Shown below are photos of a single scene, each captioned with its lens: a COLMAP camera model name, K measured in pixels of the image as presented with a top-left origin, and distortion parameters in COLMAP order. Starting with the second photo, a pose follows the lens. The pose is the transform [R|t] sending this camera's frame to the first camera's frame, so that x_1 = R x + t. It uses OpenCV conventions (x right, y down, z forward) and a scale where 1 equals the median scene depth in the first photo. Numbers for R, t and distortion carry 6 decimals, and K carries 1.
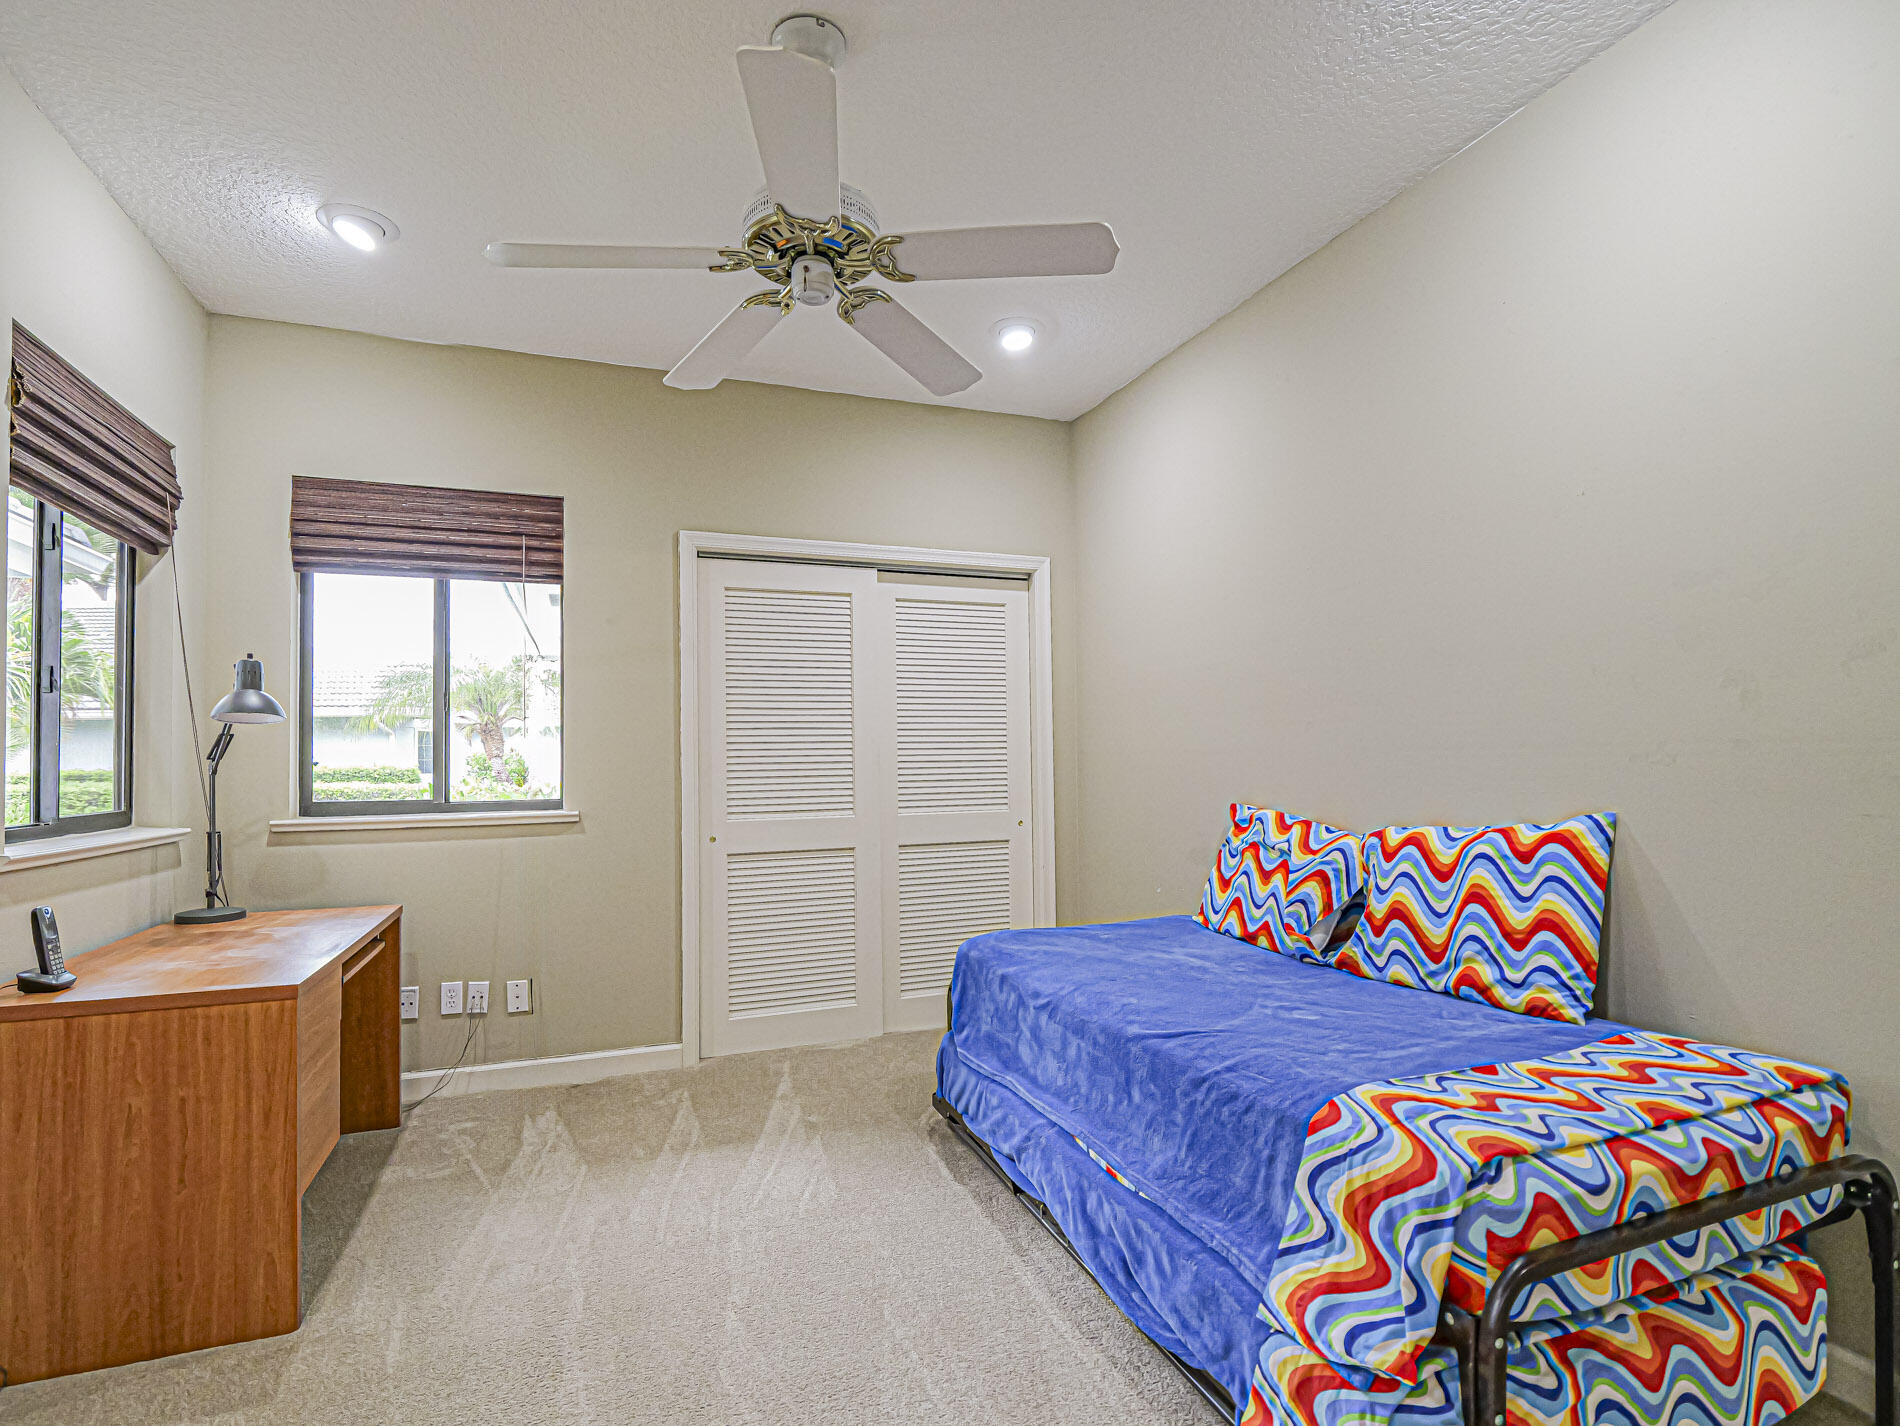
lens RADIAL K [[924.3, 0, 943.0], [0, 924.3, 738.9], [0, 0, 1]] dist [-0.010260, -0.001320]
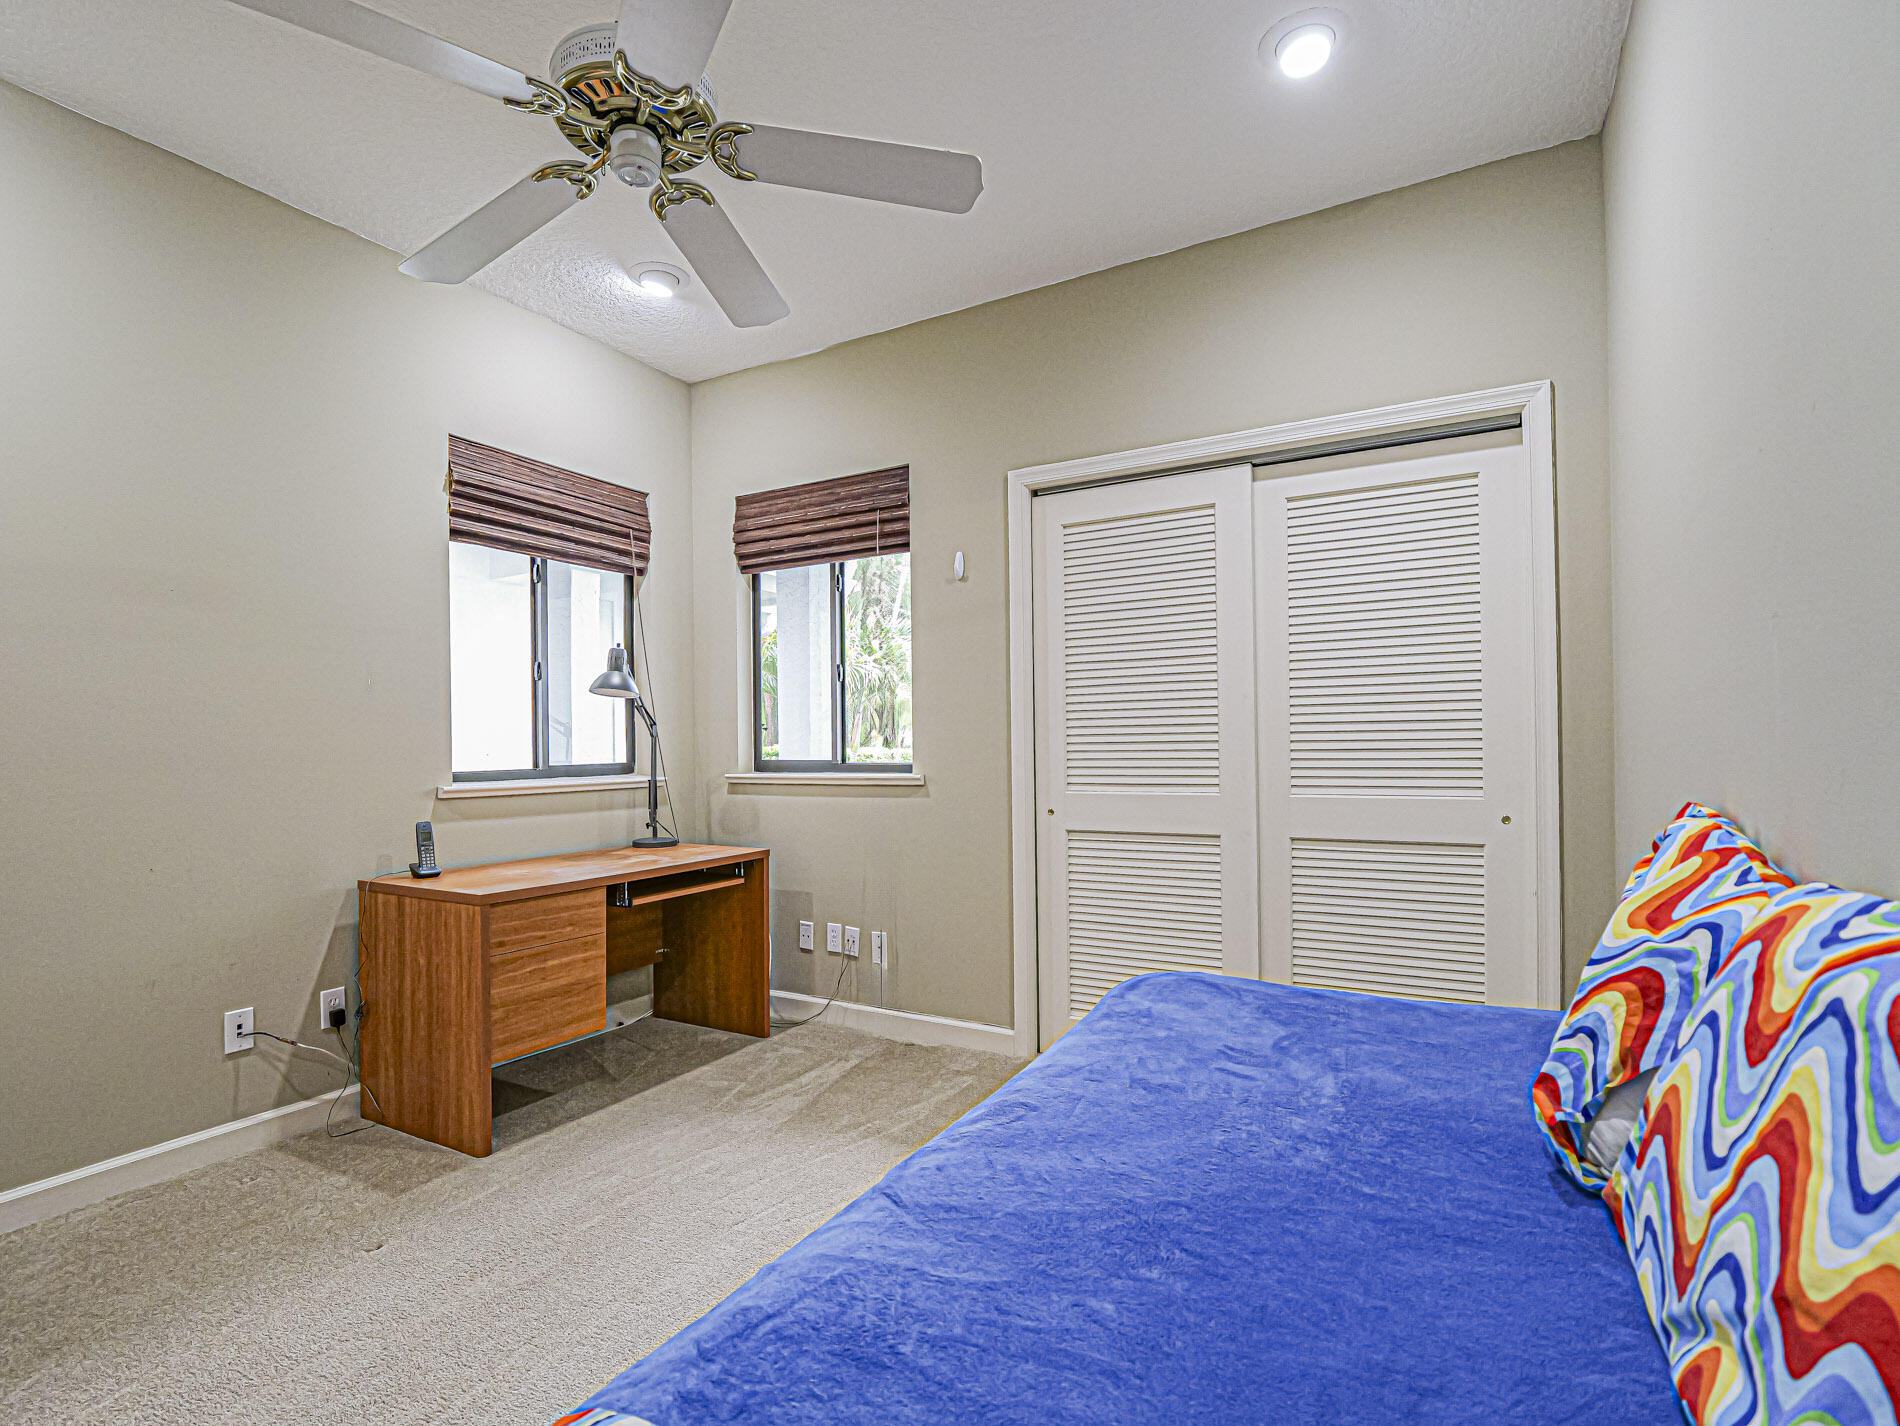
lens RADIAL K [[924.3, 0, 943.0], [0, 924.3, 738.9], [0, 0, 1]] dist [-0.010260, -0.001320]
pose [[0.635238, 0.001923, -0.772314, 0.409842], [0.022852, 0.999512, 0.021284, 0.018753], [0.771978, -0.031169, 0.634884, 0.390790]]
